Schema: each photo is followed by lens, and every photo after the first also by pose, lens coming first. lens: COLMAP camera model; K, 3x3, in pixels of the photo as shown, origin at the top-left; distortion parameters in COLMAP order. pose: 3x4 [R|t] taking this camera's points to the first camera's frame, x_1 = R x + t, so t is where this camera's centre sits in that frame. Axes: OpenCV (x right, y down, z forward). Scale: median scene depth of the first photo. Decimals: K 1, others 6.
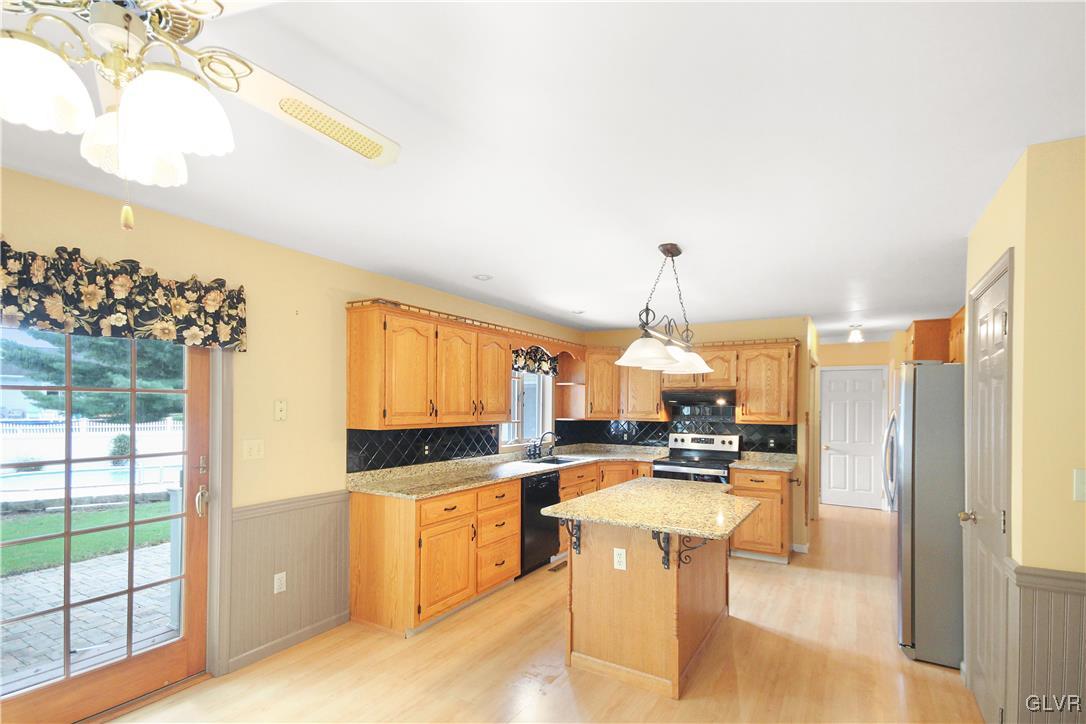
lens RADIAL K [[521.6, 0, 541.6], [0, 521.6, 402.8], [0, 0, 1]] dist [0.037291, -0.000170]
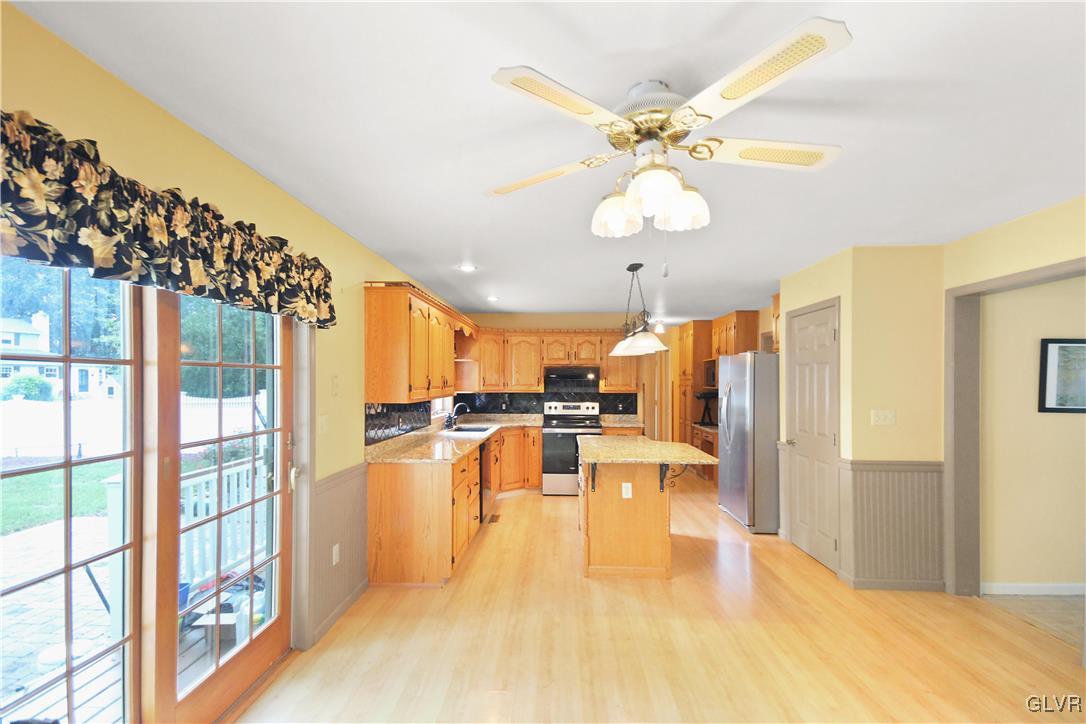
lens RADIAL K [[514.8, 0, 543.5], [0, 514.8, 380.9], [0, 0, 1]] dist [0.051210, -0.000219]
pose [[0.874922, -0.007462, 0.484206, -0.377142], [0.003763, 0.999956, 0.008612, -0.001645], [-0.484249, -0.005713, 0.874911, -0.045621]]
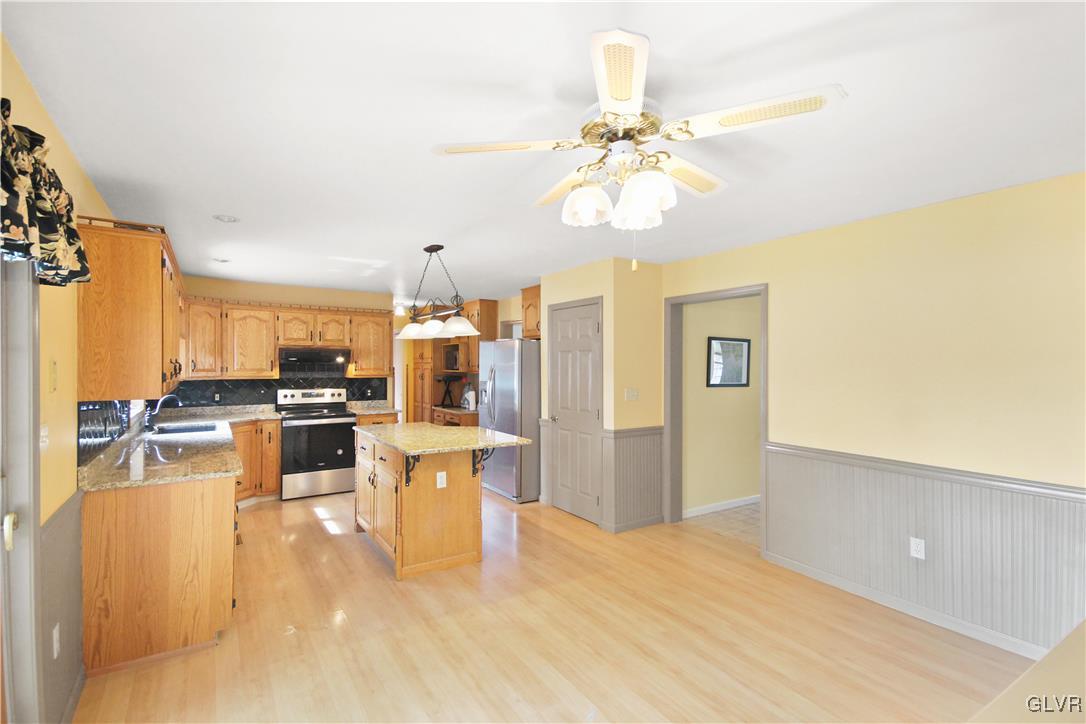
lens RADIAL K [[508.5, 0, 543.0], [0, 508.5, 362.0], [0, 0, 1]] dist [0.034928, -0.000651]
pose [[0.438241, -0.005284, 0.898842, -0.484221], [-0.003150, 0.999968, 0.007414, -0.006184], [-0.898852, -0.006081, 0.438210, 0.108906]]
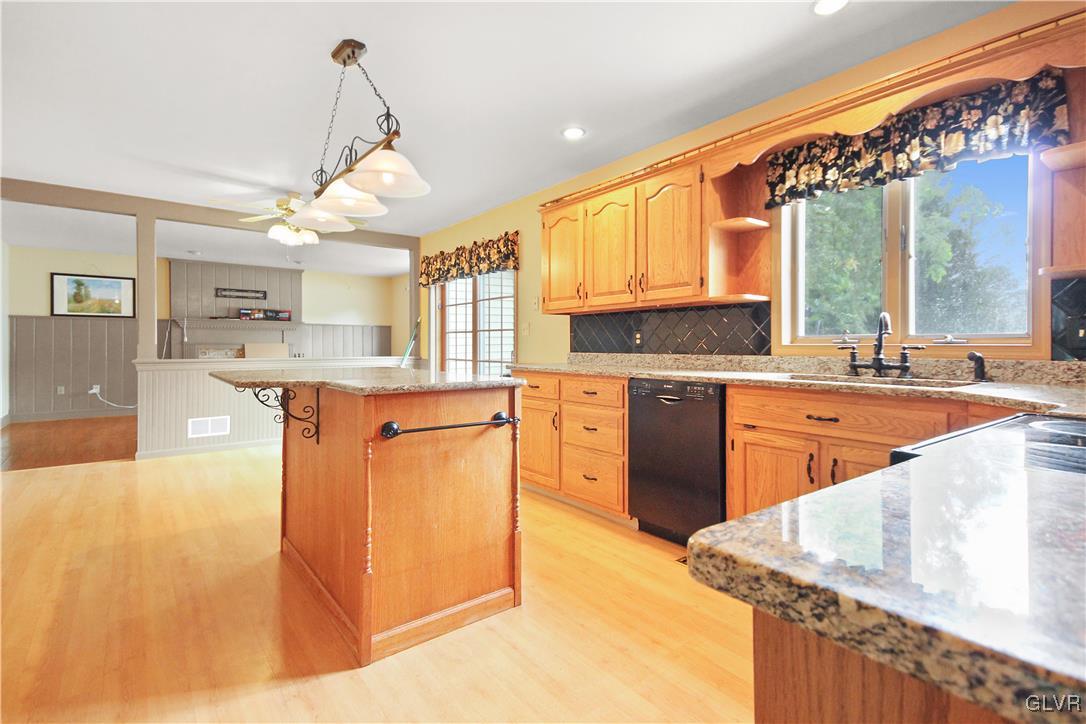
lens RADIAL K [[525.3, 0, 547.0], [0, 525.3, 347.8], [0, 0, 1]] dist [0.041787, 0.000143]
pose [[-0.361141, -0.004667, -0.932499, 0.523563], [0.001588, 0.999983, -0.005620, 0.088133], [0.932510, -0.003510, -0.361128, 0.937188]]
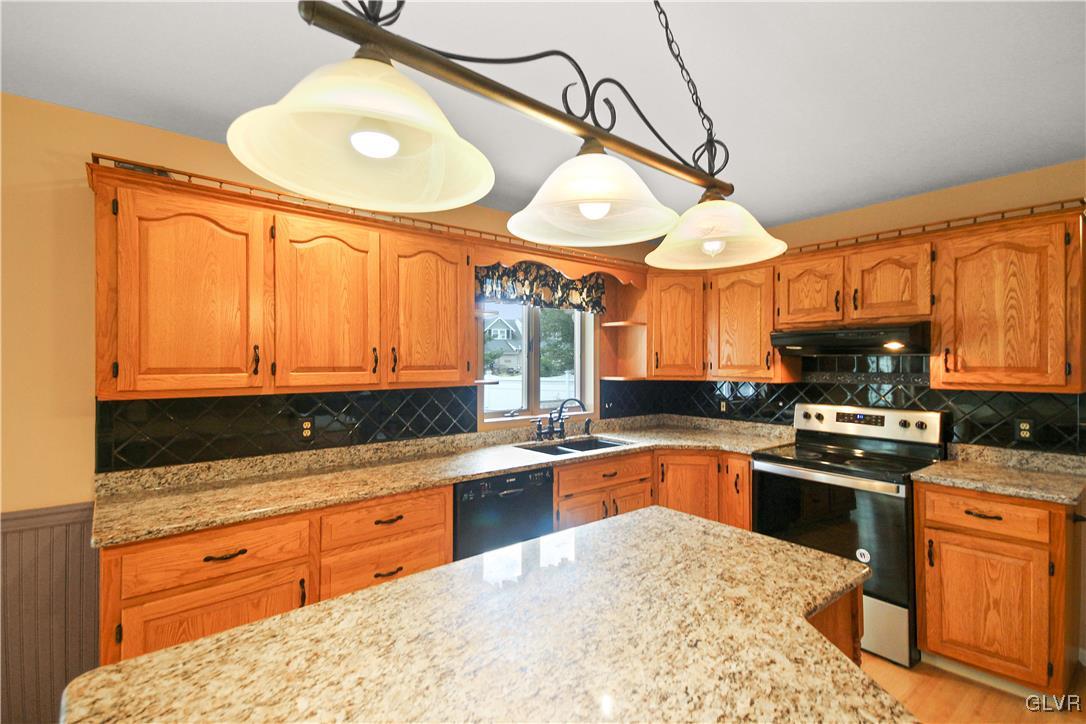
lens RADIAL K [[502.6, 0, 540.1], [0, 502.6, 357.1], [0, 0, 1]] dist [0.085009, -0.042338]
pose [[0.942041, -0.010598, -0.335330, 0.191287], [0.008417, 0.999933, -0.007956, 0.010401], [0.335392, 0.004673, 0.942067, 0.419361]]
